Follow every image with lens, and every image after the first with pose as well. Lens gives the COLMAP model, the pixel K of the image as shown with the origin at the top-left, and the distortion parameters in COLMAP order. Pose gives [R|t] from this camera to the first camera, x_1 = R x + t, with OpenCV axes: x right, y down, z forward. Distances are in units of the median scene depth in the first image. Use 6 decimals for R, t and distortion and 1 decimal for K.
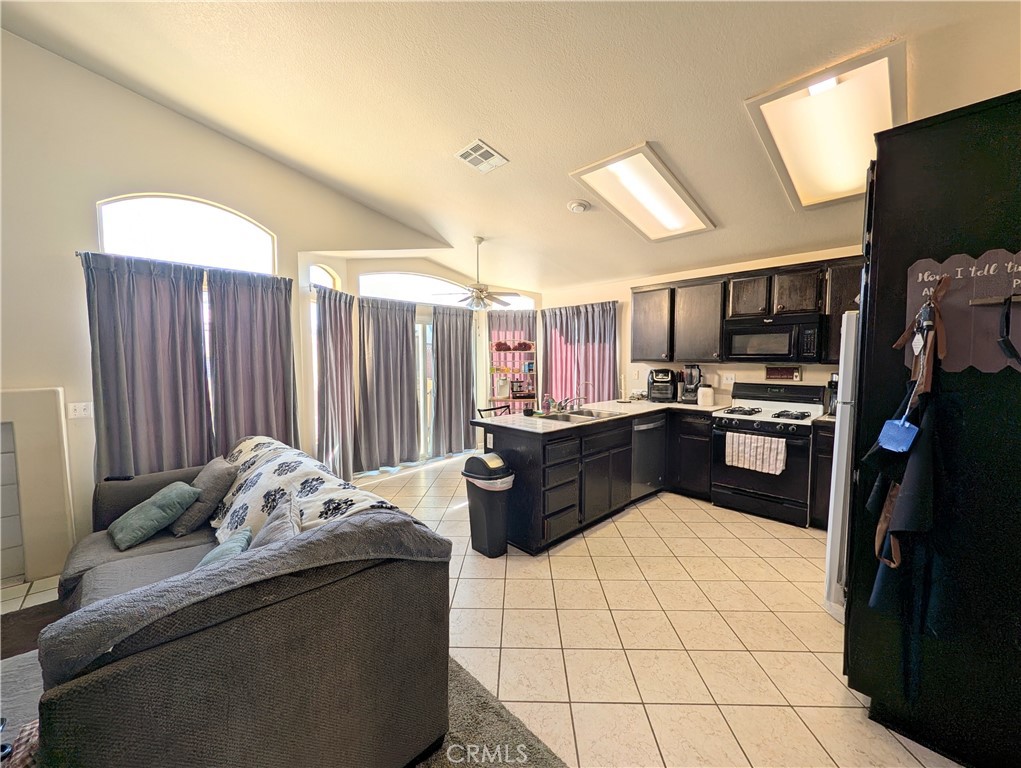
lens RADIAL K [[394.8, 0, 513.1], [0, 394.8, 382.8], [0, 0, 1]] dist [-0.000864, 0.000166]
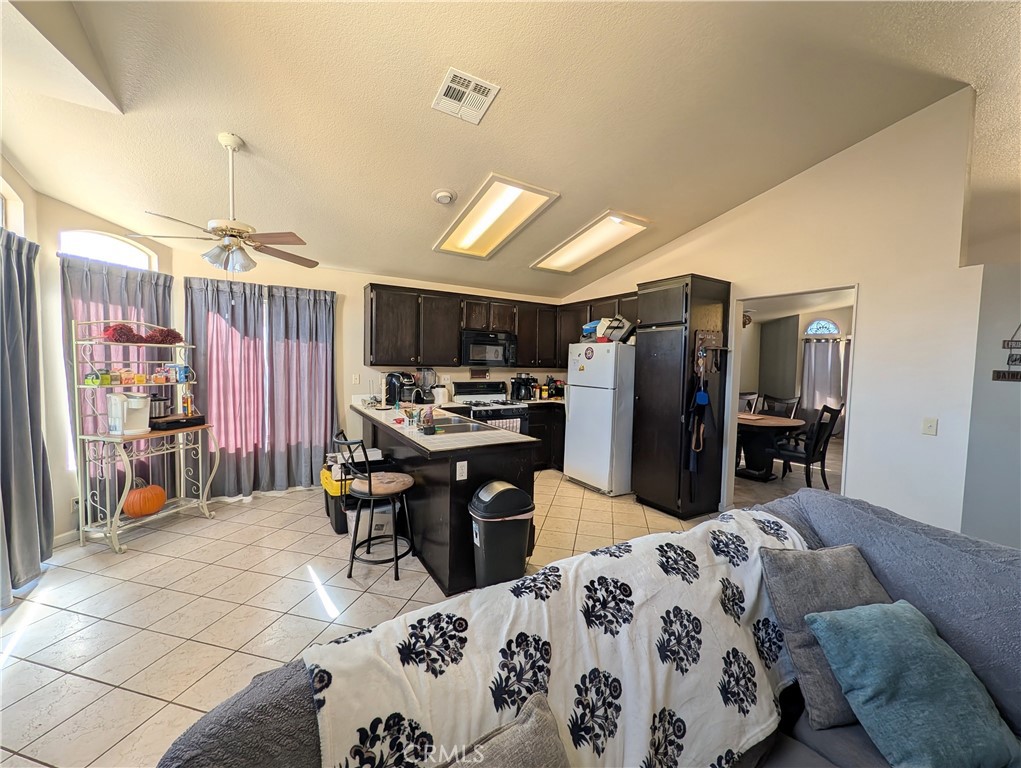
lens RADIAL K [[394.2, 0, 513.1], [0, 394.2, 381.7], [0, 0, 1]] dist [-0.002133, 0.000364]
pose [[0.216301, -0.041777, 0.975432, -0.588302], [0.041690, 0.998568, 0.033523, -0.035638], [-0.975436, 0.033415, 0.217733, 0.550107]]
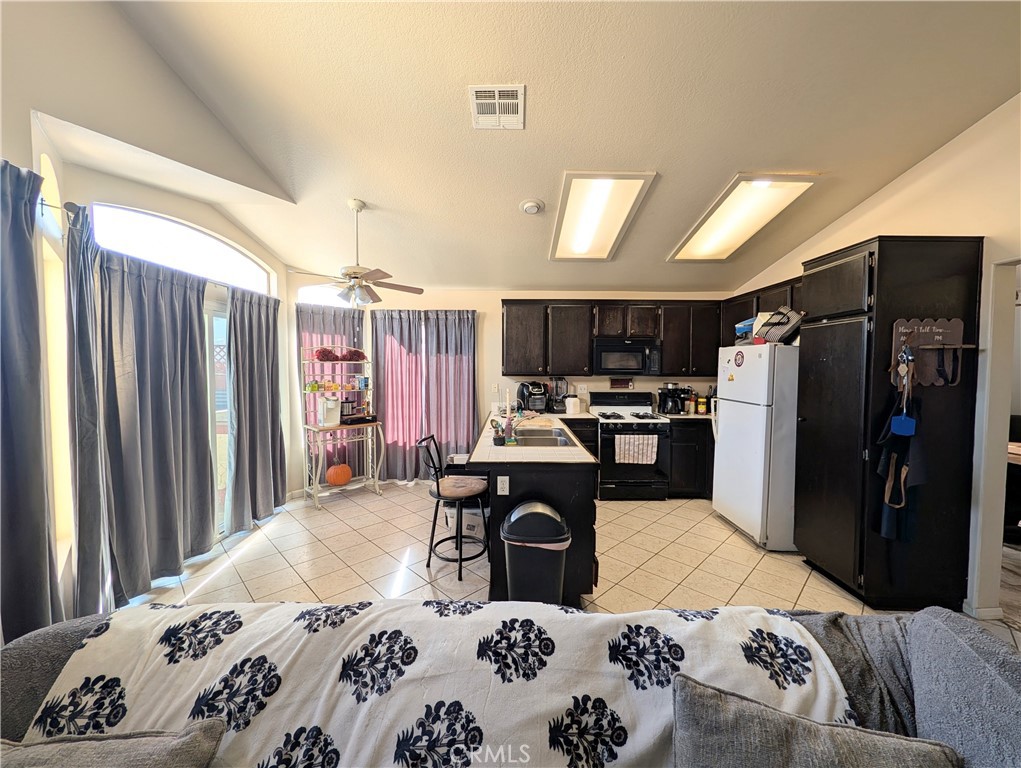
lens RADIAL K [[394.8, 0, 513.1], [0, 394.8, 382.8], [0, 0, 1]] dist [-0.000864, 0.000166]
pose [[0.694675, -0.026296, 0.718843, -0.439042], [0.040070, 0.999194, -0.002171, -0.034971], [-0.718207, 0.030313, 0.695169, 0.342993]]
